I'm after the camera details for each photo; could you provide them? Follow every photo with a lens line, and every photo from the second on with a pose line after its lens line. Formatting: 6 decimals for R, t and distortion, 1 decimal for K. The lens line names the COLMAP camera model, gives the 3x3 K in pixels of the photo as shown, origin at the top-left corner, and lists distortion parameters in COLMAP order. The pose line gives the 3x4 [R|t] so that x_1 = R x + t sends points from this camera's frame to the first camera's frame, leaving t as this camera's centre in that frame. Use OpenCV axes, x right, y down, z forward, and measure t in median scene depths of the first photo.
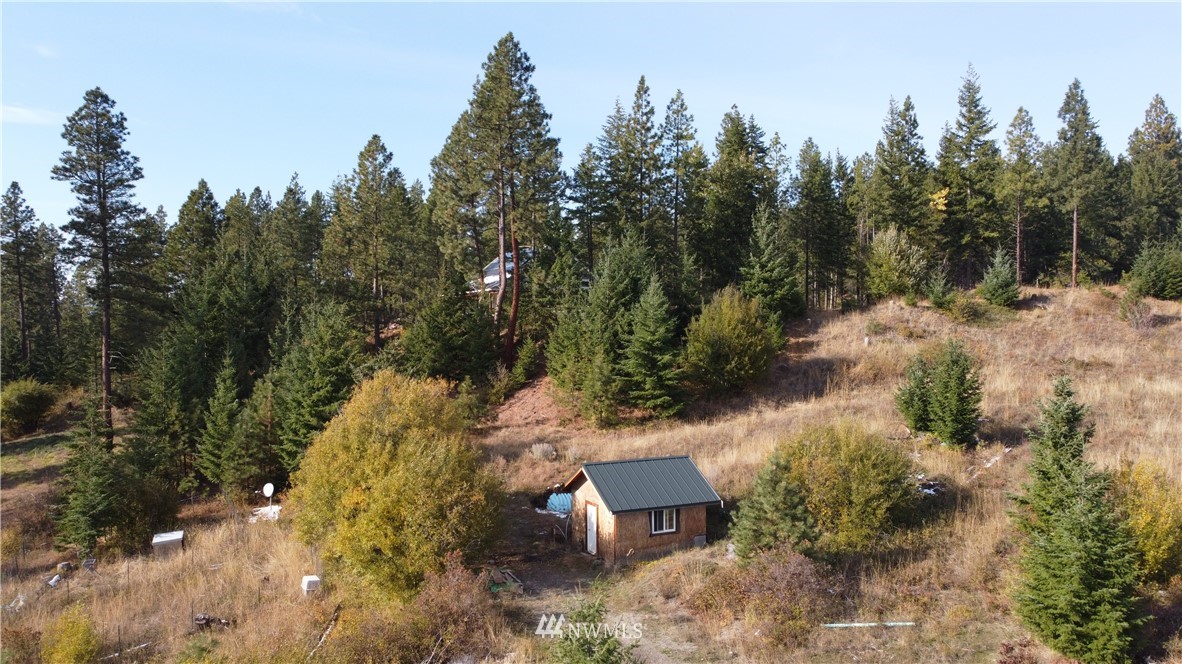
lens RADIAL K [[863.0, 0, 591.0], [0, 863.0, 332.0], [0, 0, 1]] dist [0.000260, -0.016133]
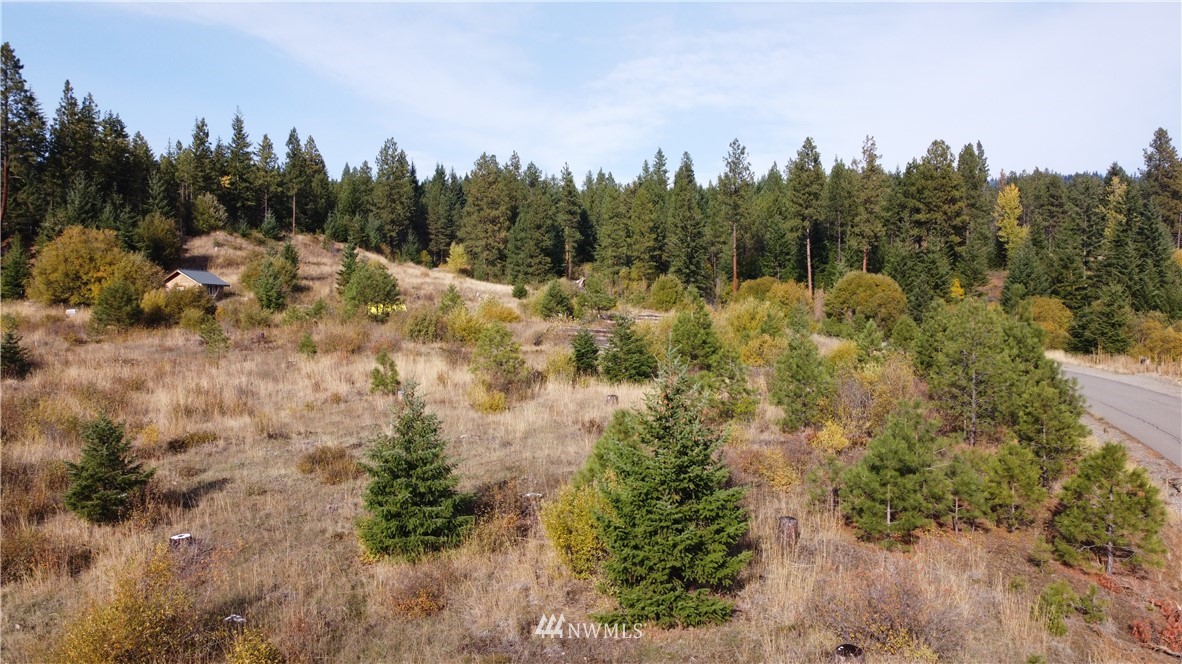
lens RADIAL K [[863.0, 0, 591.0], [0, 863.0, 332.0], [0, 0, 1]] dist [0.000260, -0.016133]
pose [[0.574789, -0.014774, 0.818169, -0.813047], [0.013232, 0.999874, 0.008760, 0.197748], [-0.818195, 0.005791, 0.574912, -0.826495]]
